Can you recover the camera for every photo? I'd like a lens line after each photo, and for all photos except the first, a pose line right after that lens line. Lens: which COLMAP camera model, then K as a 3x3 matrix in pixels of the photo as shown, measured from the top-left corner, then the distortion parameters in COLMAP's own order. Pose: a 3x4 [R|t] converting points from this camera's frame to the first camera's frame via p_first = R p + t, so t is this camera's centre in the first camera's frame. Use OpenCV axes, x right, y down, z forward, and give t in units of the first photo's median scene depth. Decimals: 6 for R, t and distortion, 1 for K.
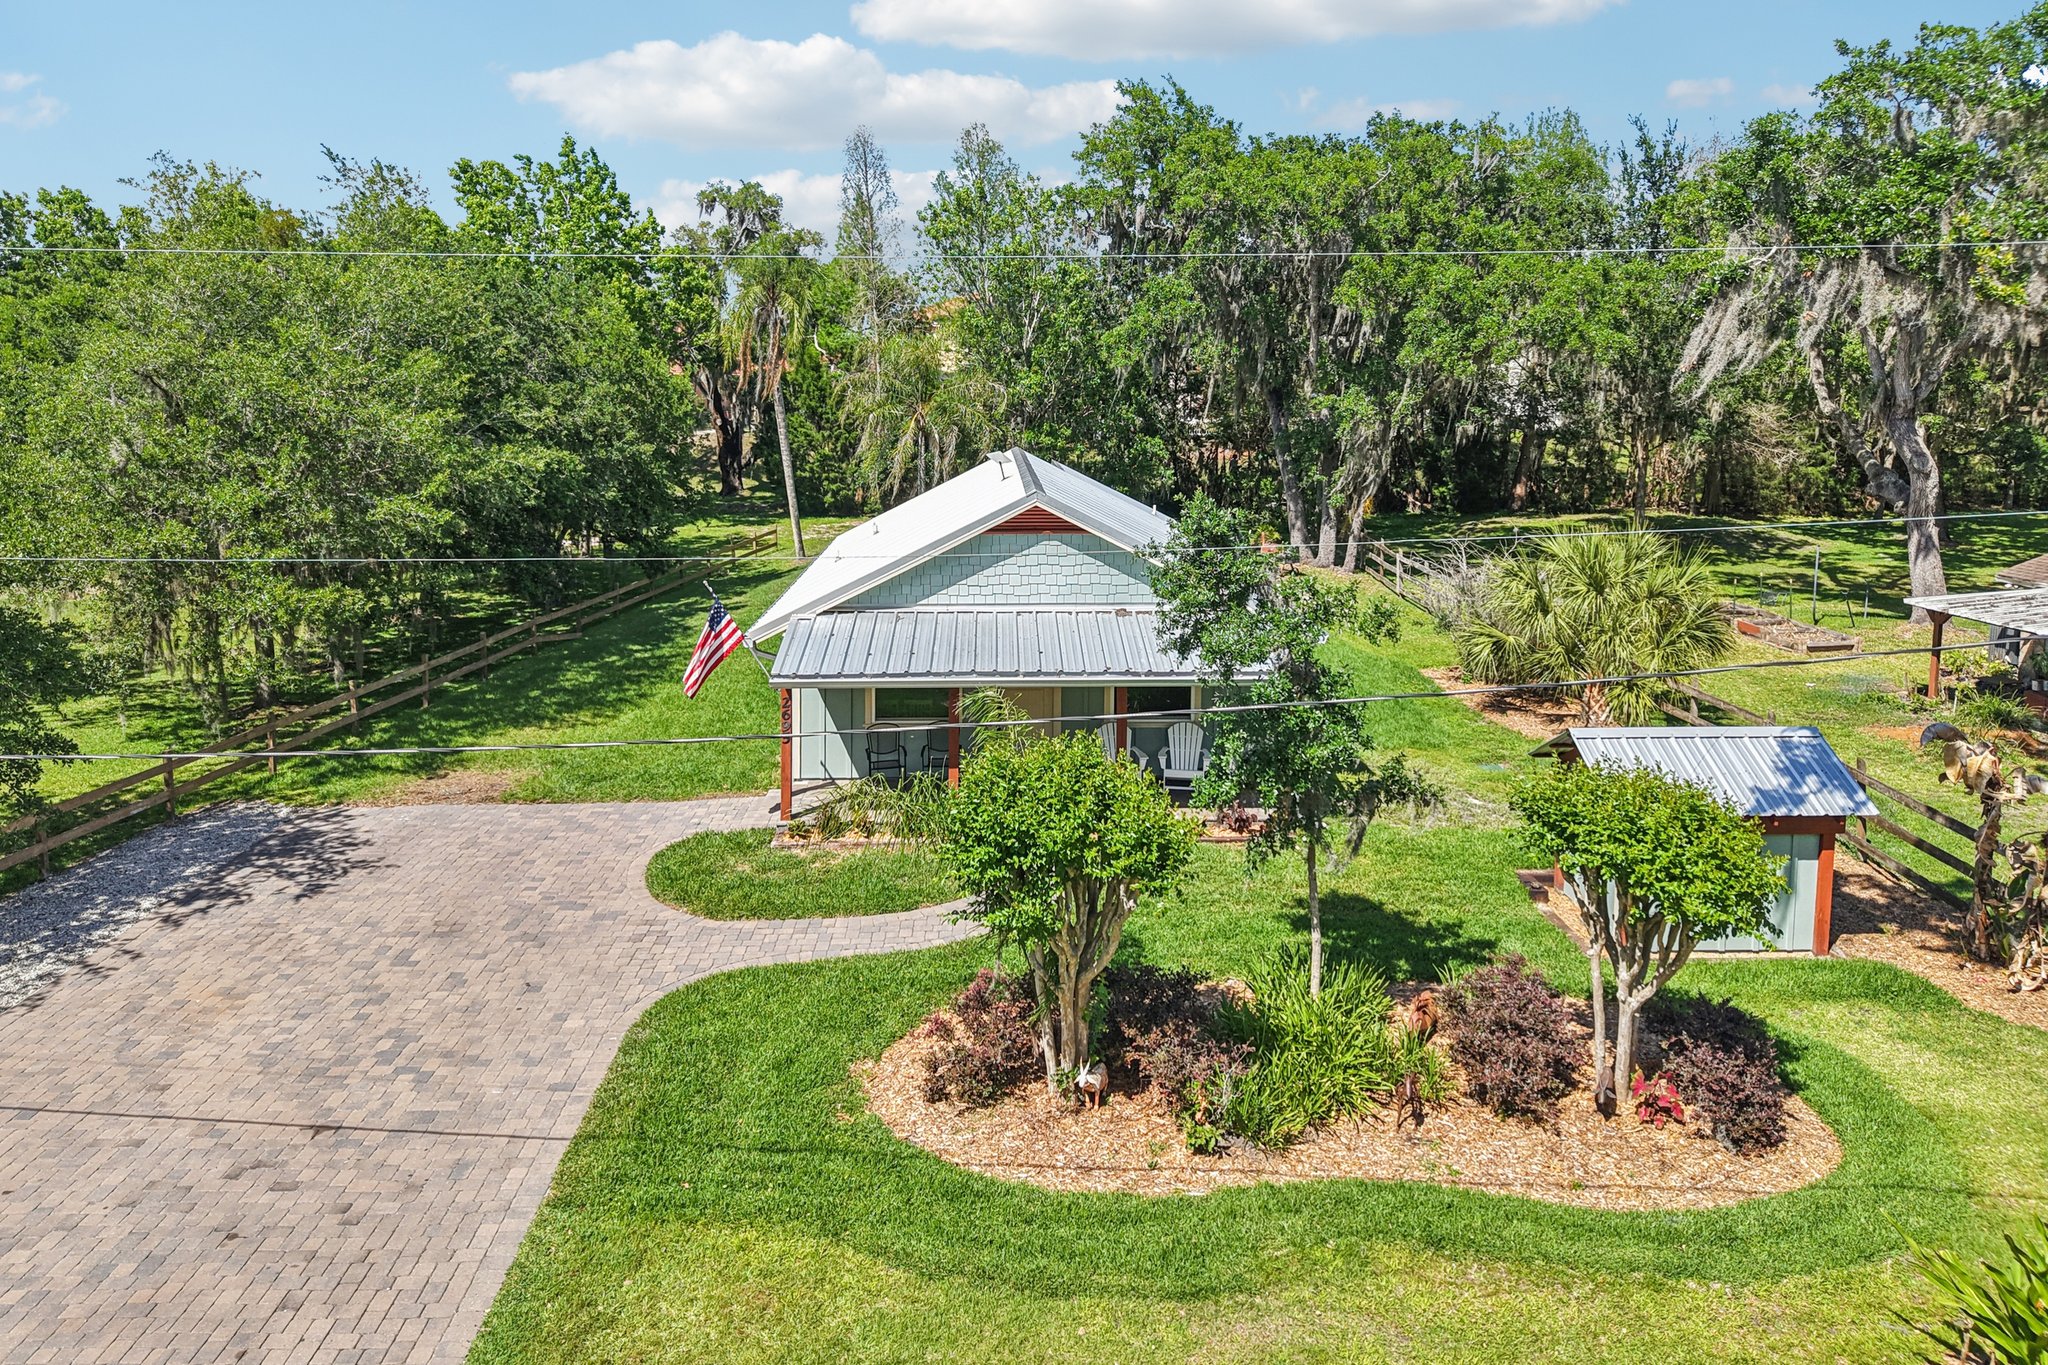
lens RADIAL K [[1442.6, 0, 1022.5], [0, 1442.6, 512.3], [0, 0, 1]] dist [0.000276, 0.002988]
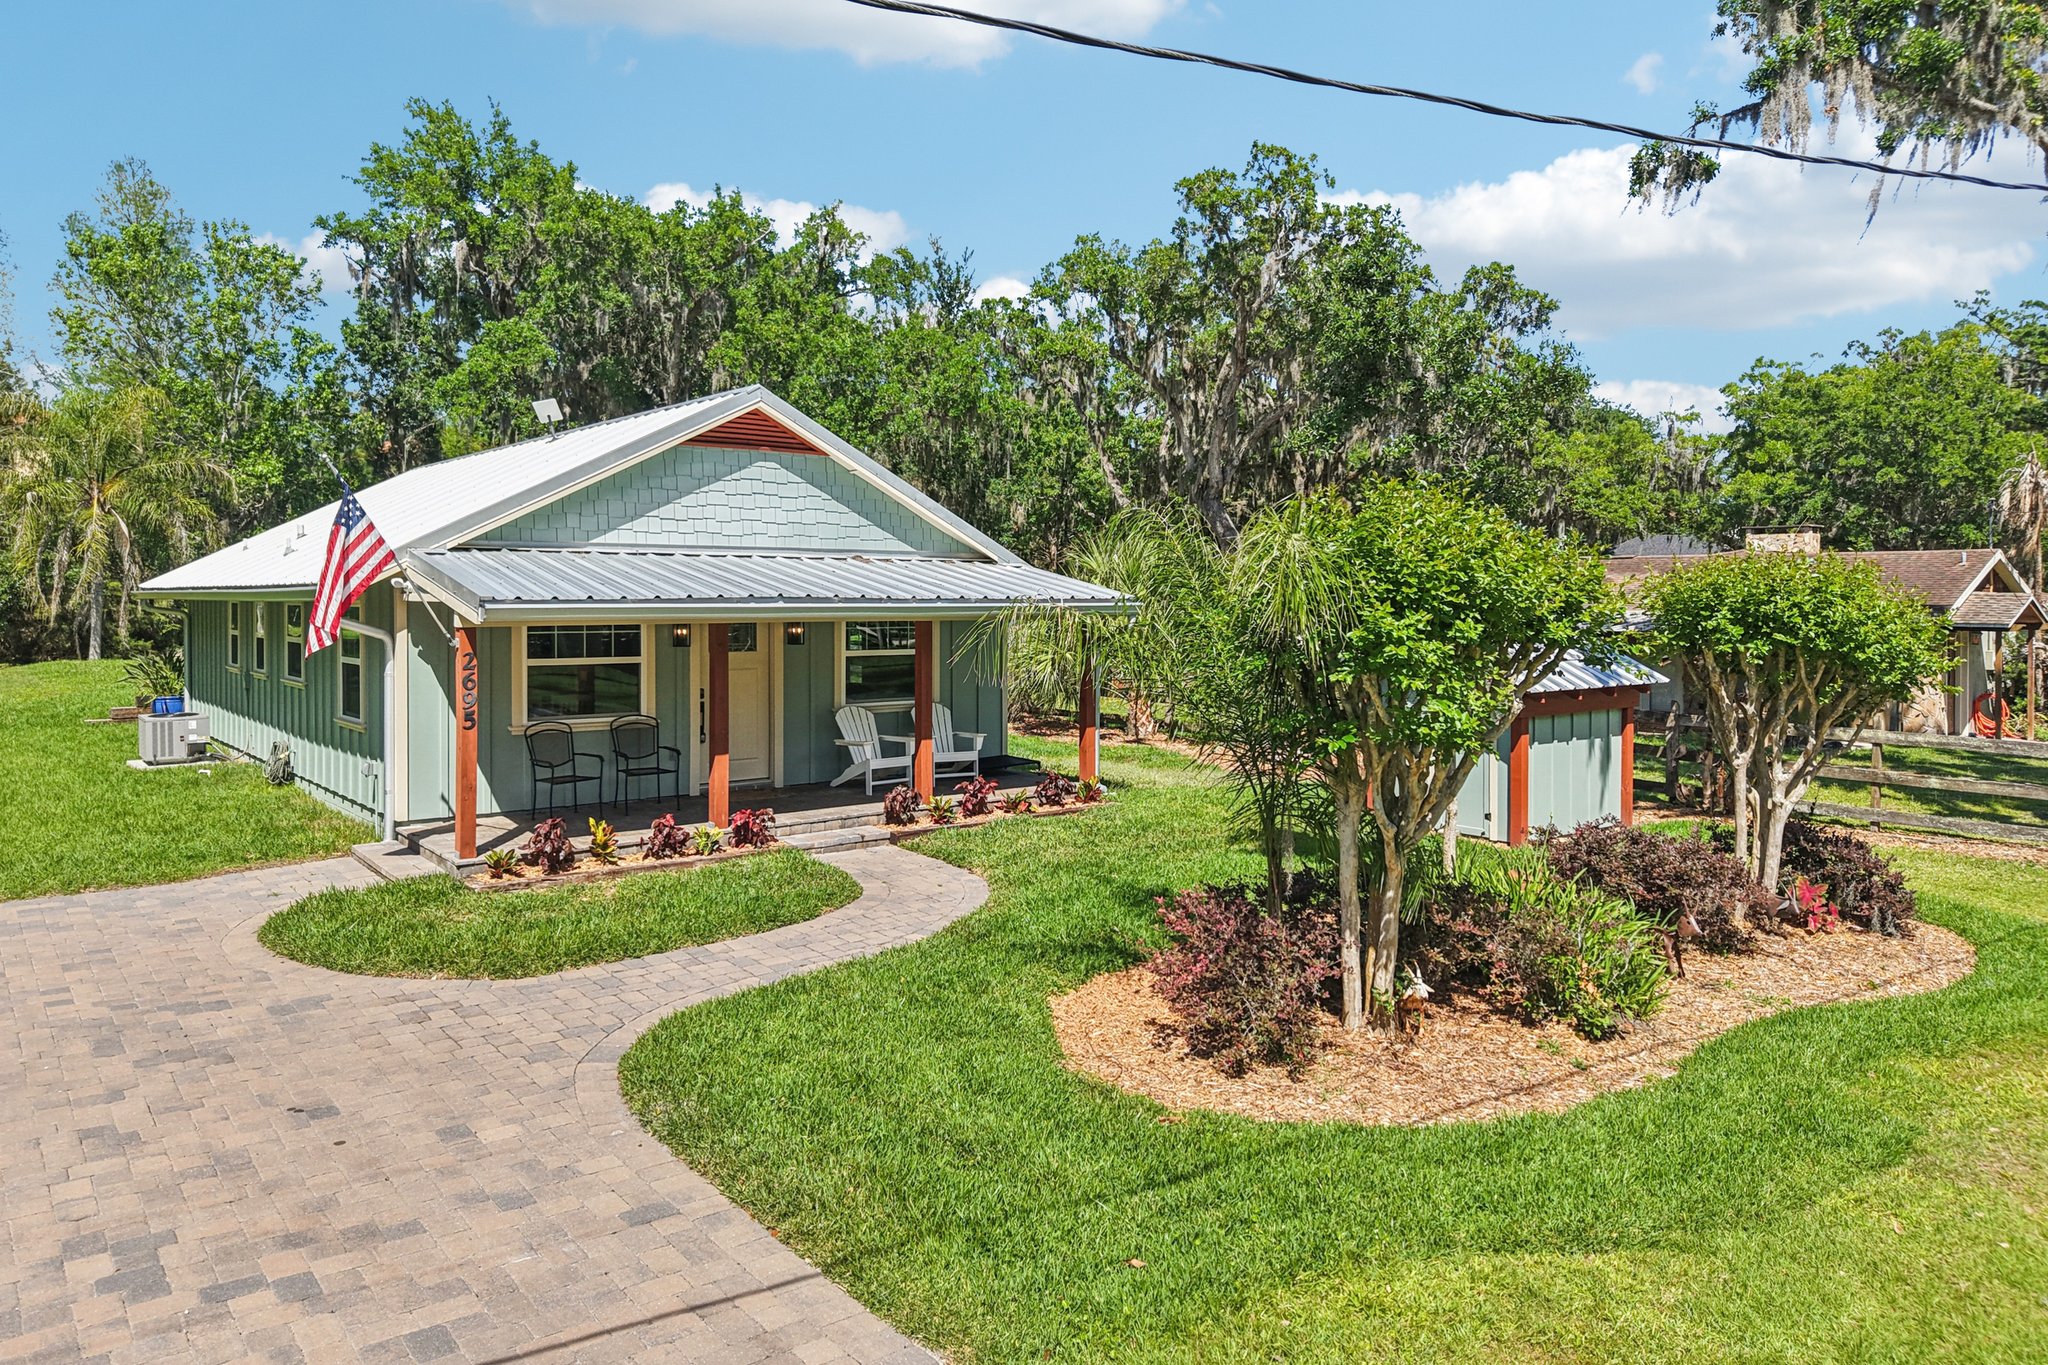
lens RADIAL K [[1418.4, 0, 1030.6], [0, 1418.4, 620.5], [0, 0, 1]] dist [-0.004715, -0.002698]
pose [[0.795653, -0.008617, 0.605691, -0.348934], [0.056536, 0.996591, -0.060089, 0.168904], [-0.603108, 0.082054, 0.793428, 0.382355]]
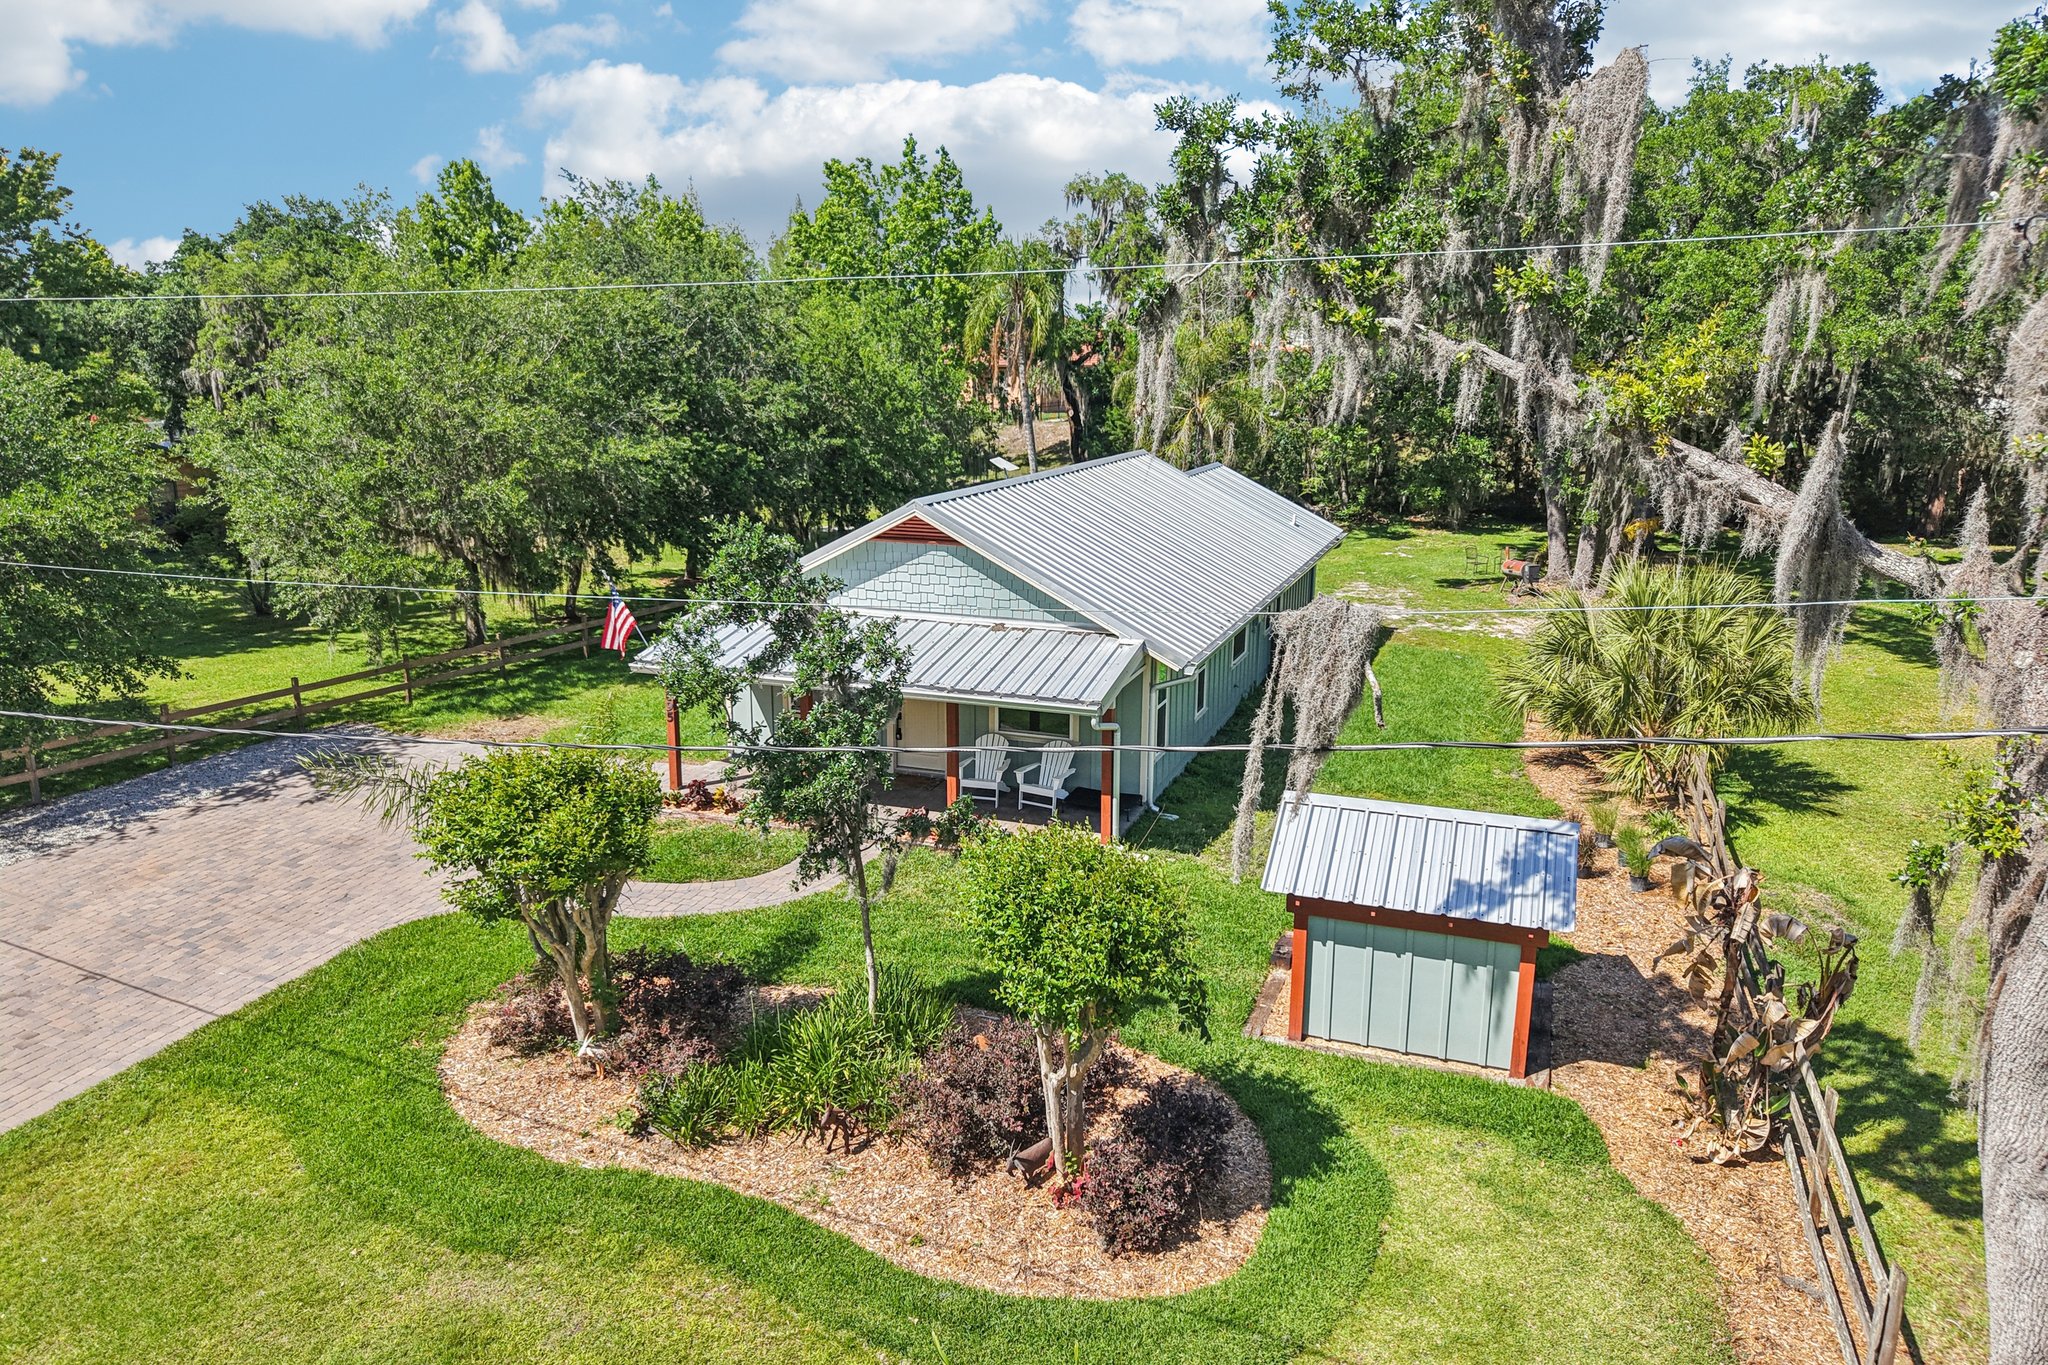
lens RADIAL K [[1381.7, 0, 1024.0], [0, 1381.7, 682.5], [0, 0, 1]] dist [0.003703, -0.001130]
pose [[0.927556, 0.089343, -0.362846, 0.487256], [-0.039789, 0.989091, 0.141828, -0.032910], [0.371559, -0.117116, 0.920993, 0.125644]]
